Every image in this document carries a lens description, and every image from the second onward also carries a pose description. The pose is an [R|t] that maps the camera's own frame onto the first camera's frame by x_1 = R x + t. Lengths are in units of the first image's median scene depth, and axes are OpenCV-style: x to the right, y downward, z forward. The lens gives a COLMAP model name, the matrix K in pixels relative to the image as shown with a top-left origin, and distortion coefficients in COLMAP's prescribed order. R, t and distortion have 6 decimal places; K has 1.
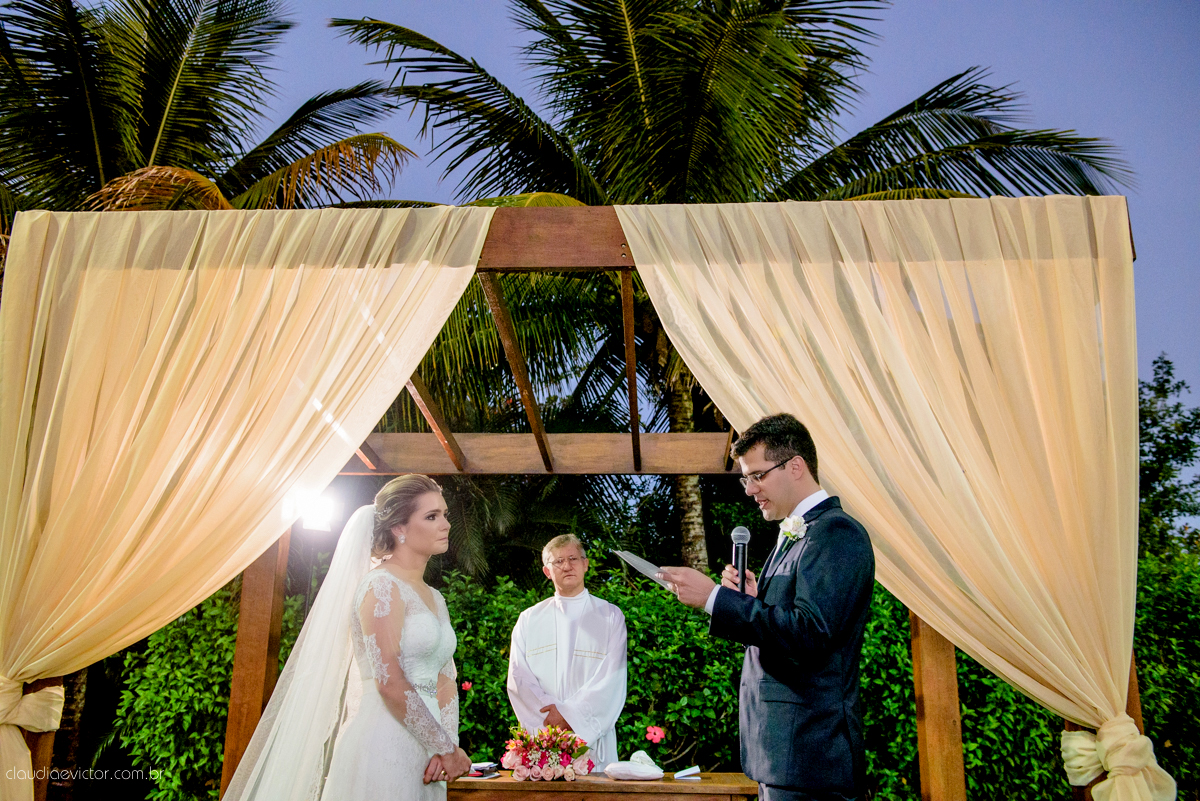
lens RADIAL K [[1111.9, 0, 588.0], [0, 1111.9, 410.6], [0, 0, 1]] dist [-0.007077, 0.000000]
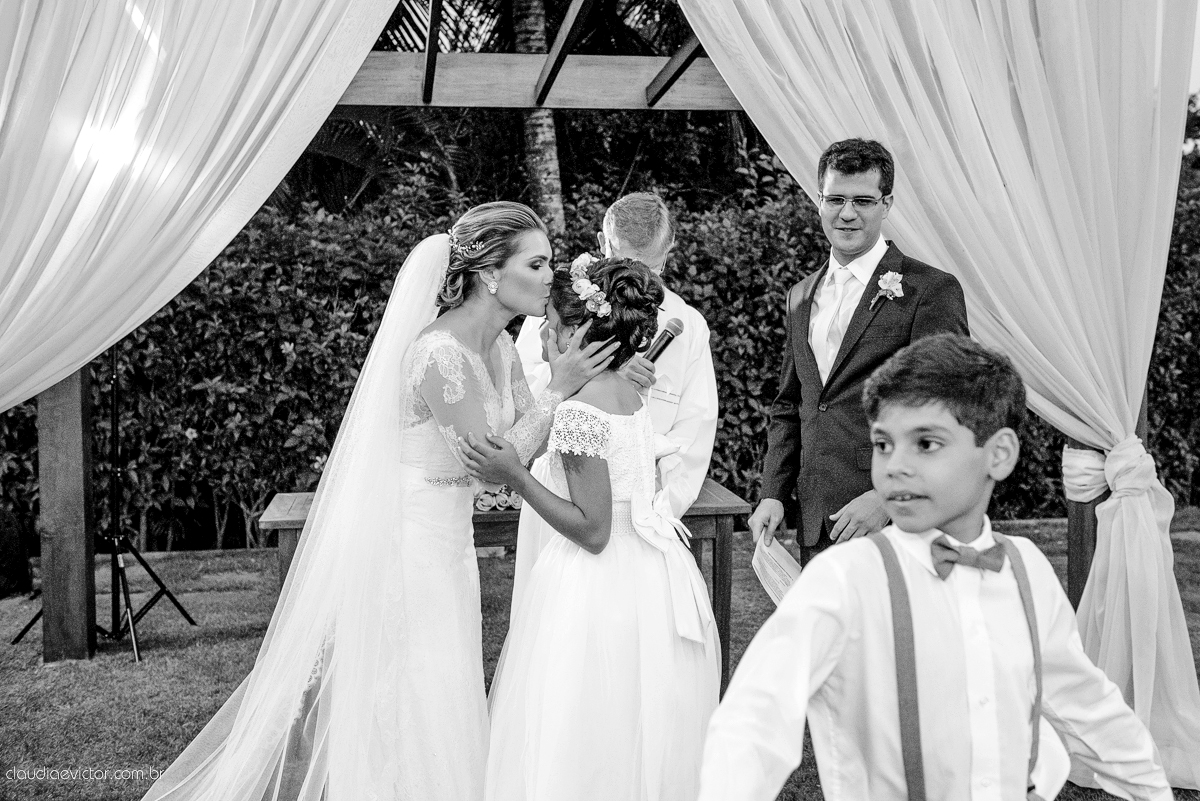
lens RADIAL K [[1493.6, 0, 607.8], [0, 1493.6, 395.9], [0, 0, 1]] dist [-0.002519, 0.000000]
pose [[0.975477, -0.038585, 0.216691, -0.119623], [-0.035370, 0.944237, 0.327362, -0.081732], [-0.217239, -0.326999, 0.919717, -0.054641]]
